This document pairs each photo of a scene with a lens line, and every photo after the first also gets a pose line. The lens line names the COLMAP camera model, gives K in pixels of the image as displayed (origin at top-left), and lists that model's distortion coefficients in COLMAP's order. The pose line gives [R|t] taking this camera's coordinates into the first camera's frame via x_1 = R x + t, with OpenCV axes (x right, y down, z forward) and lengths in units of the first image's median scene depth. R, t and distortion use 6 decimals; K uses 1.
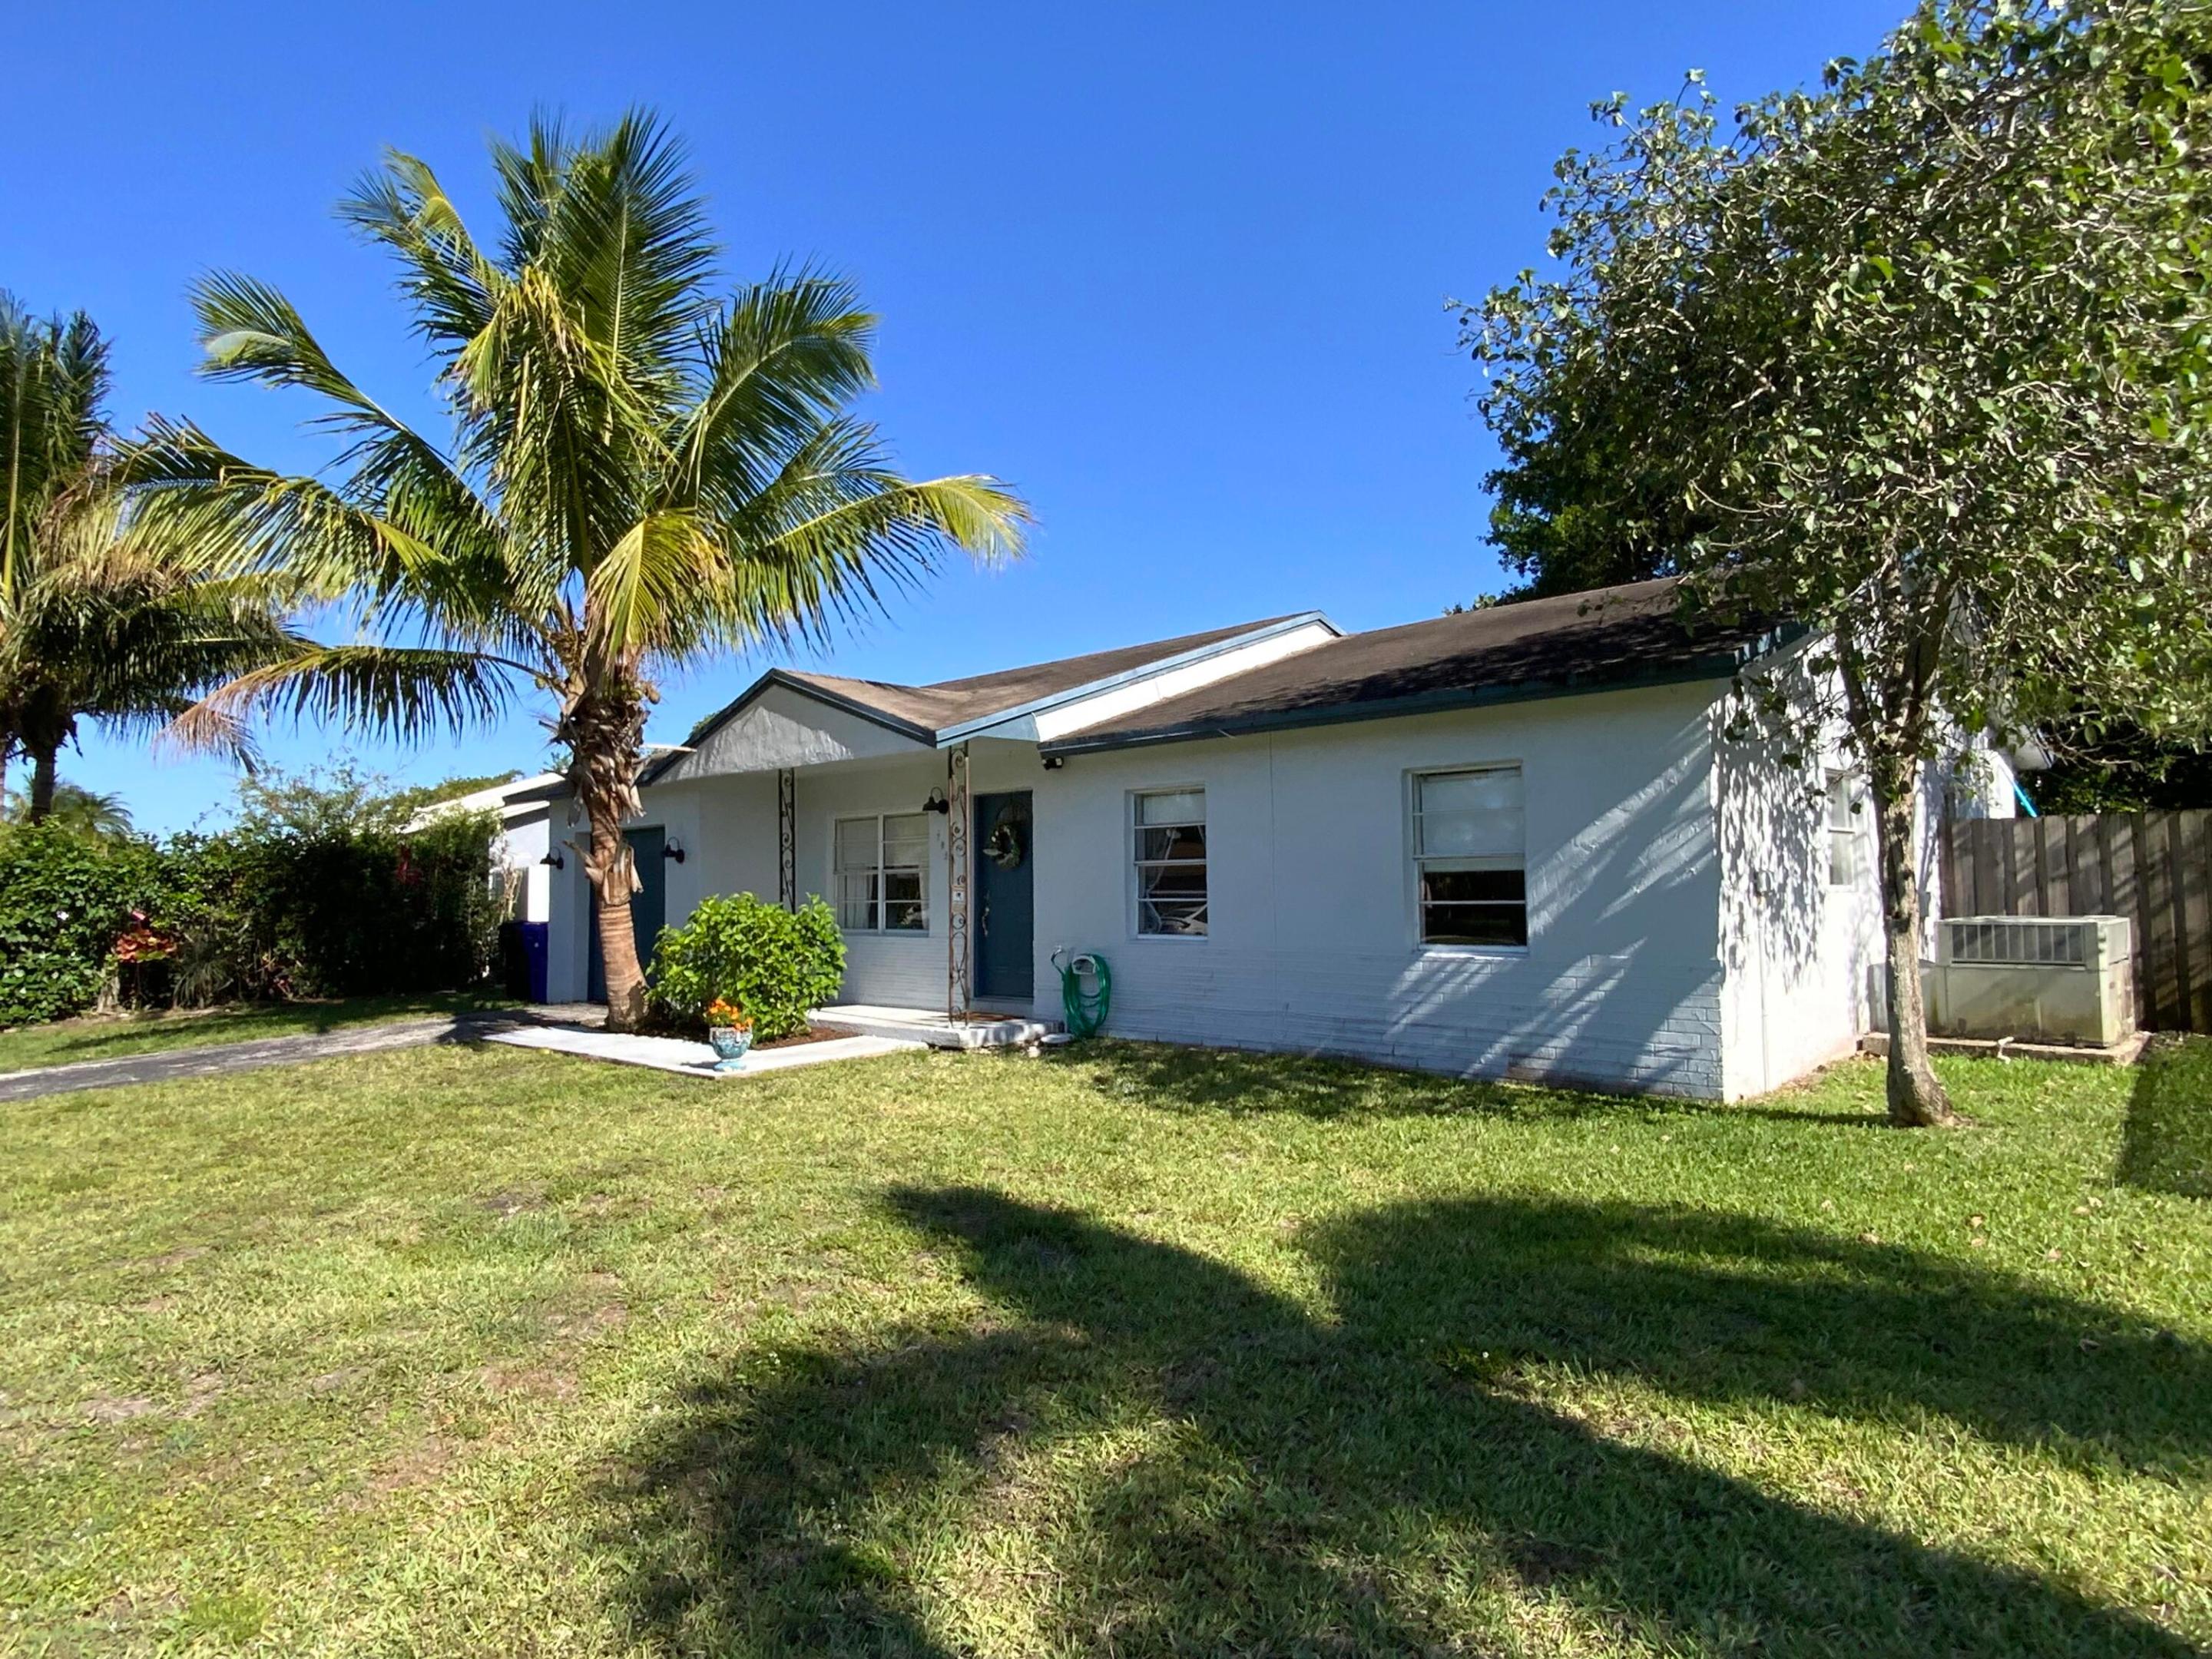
lens RADIAL K [[1277.0, 0, 1114.0], [0, 1277.0, 828.4], [0, 0, 1]] dist [0.004902, 0.000145]
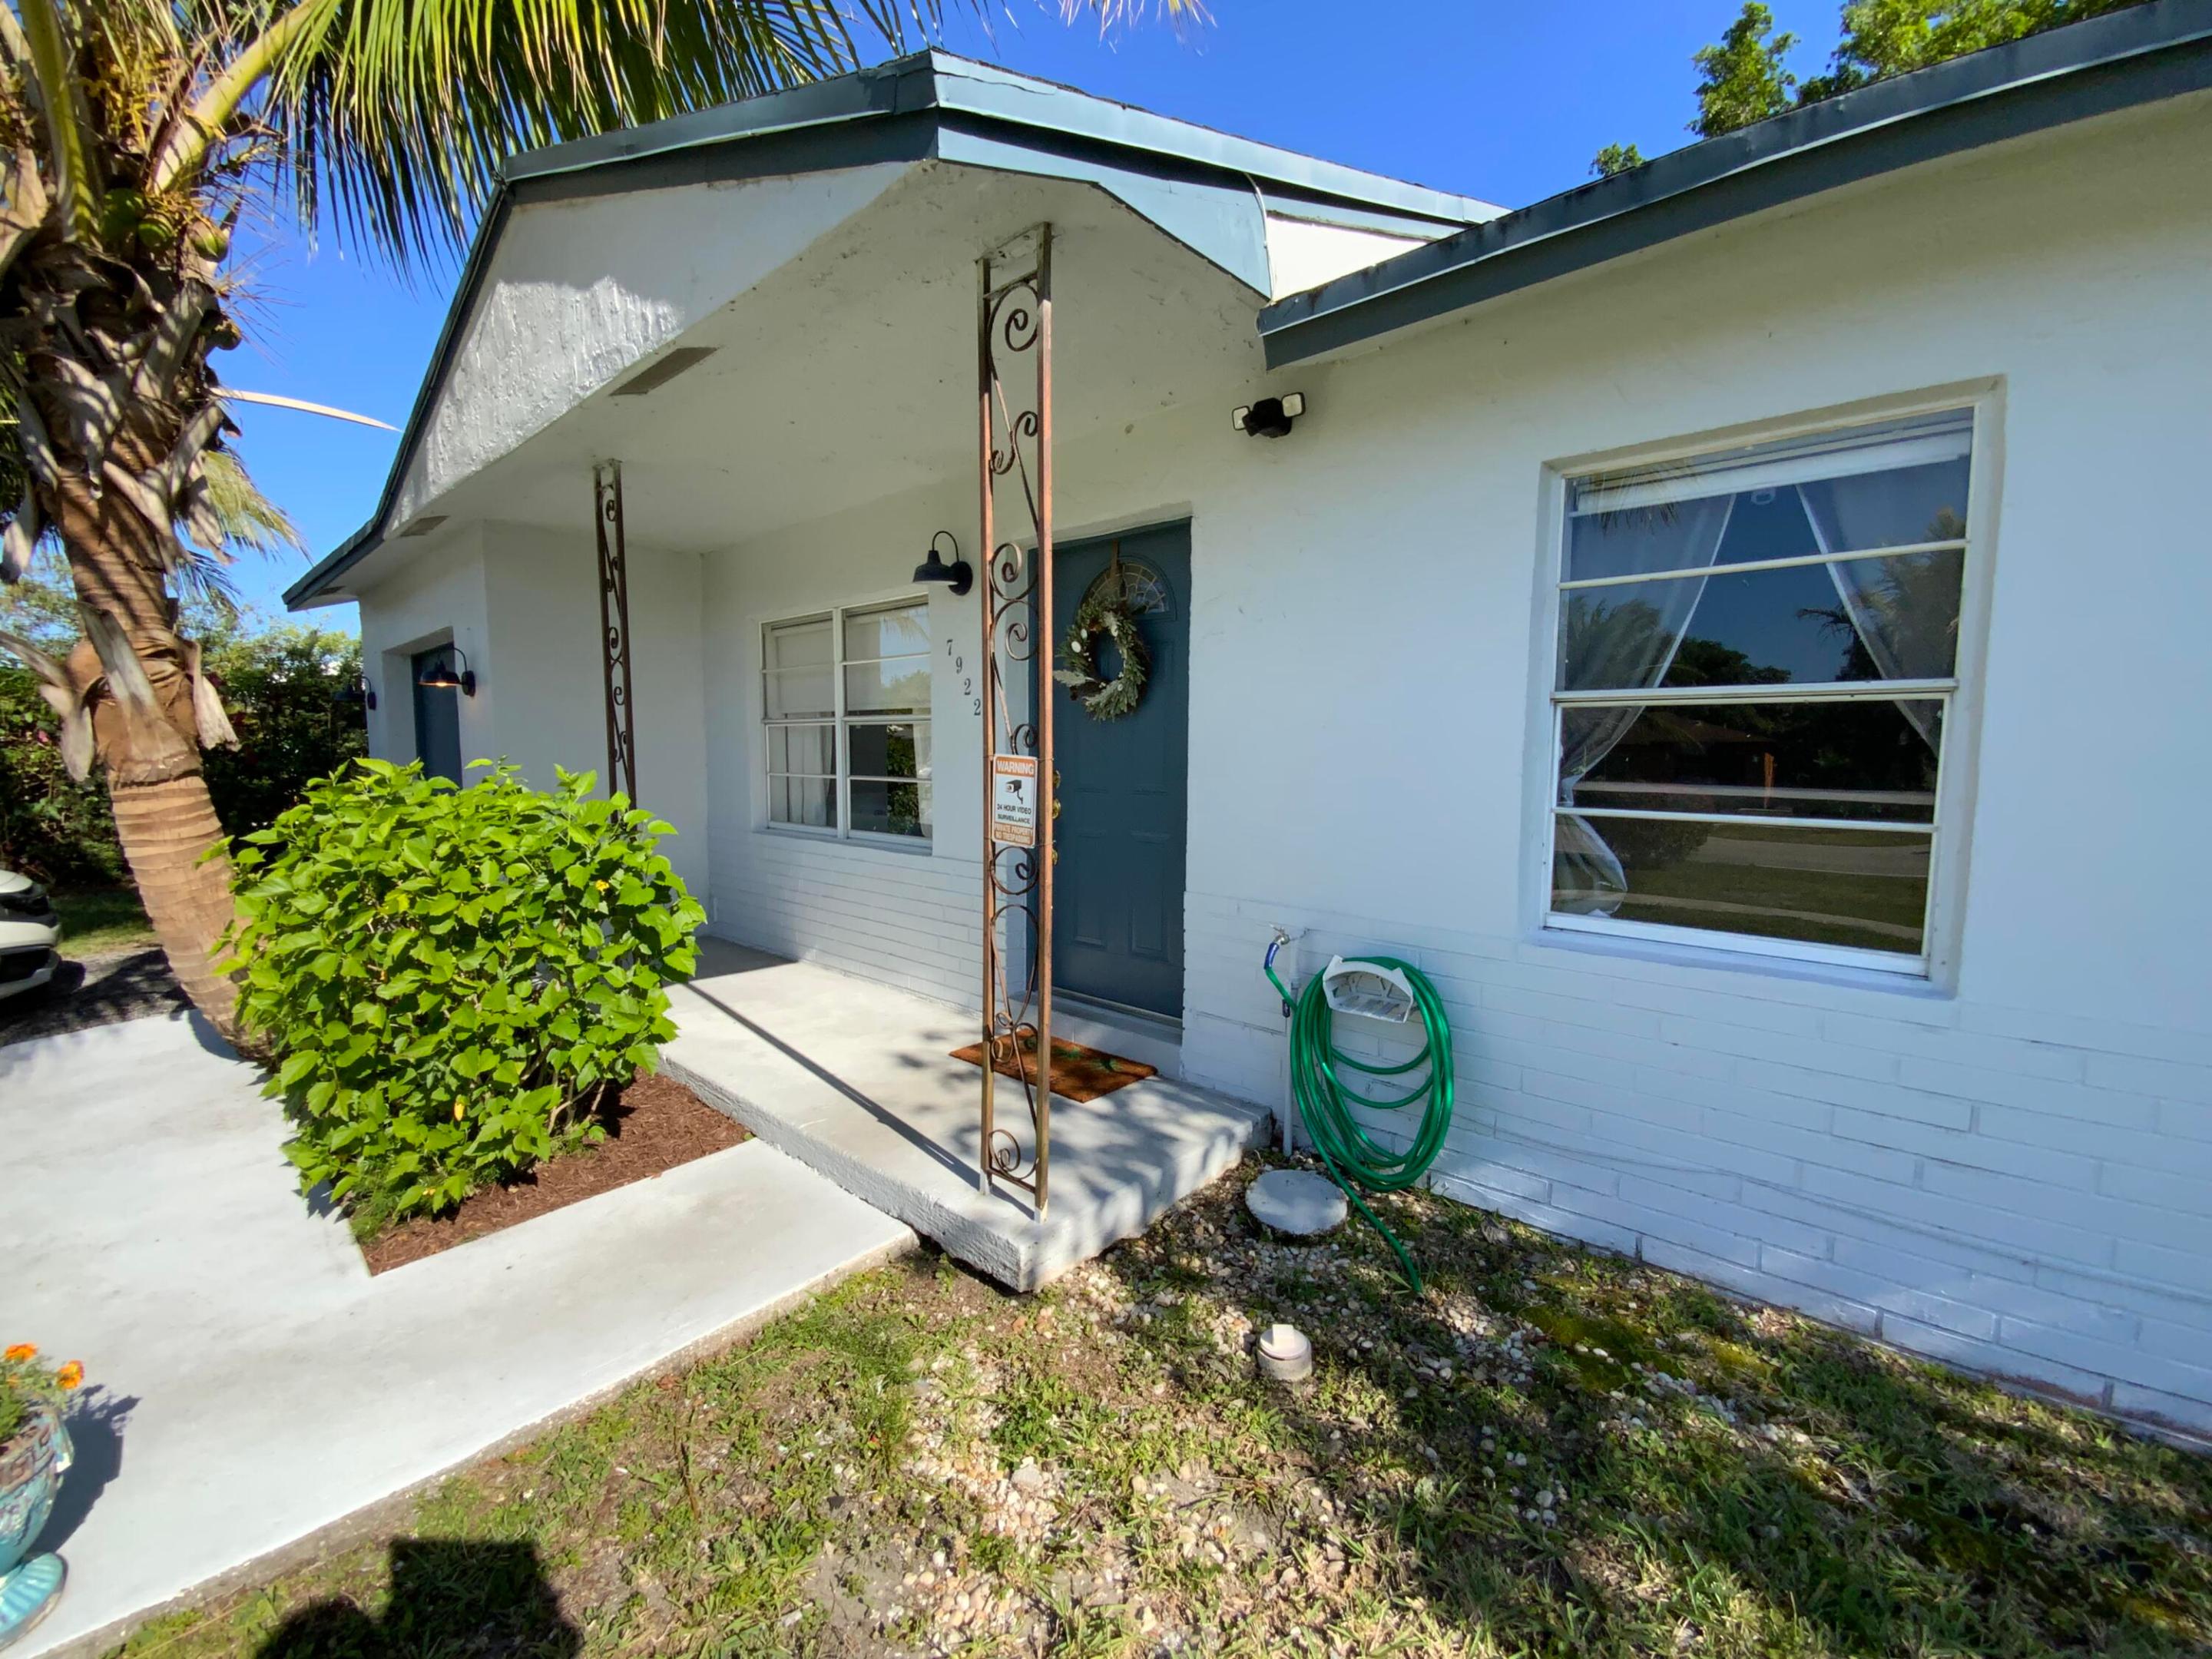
lens RADIAL K [[890.4, 0, 1101.2], [0, 890.4, 839.9], [0, 0, 1]] dist [0.001334, -0.000227]
pose [[0.999556, 0.017104, 0.024393, -0.102662], [-0.020405, 0.989626, 0.142208, 0.033667], [-0.021707, -0.142643, 0.989536, 0.766720]]
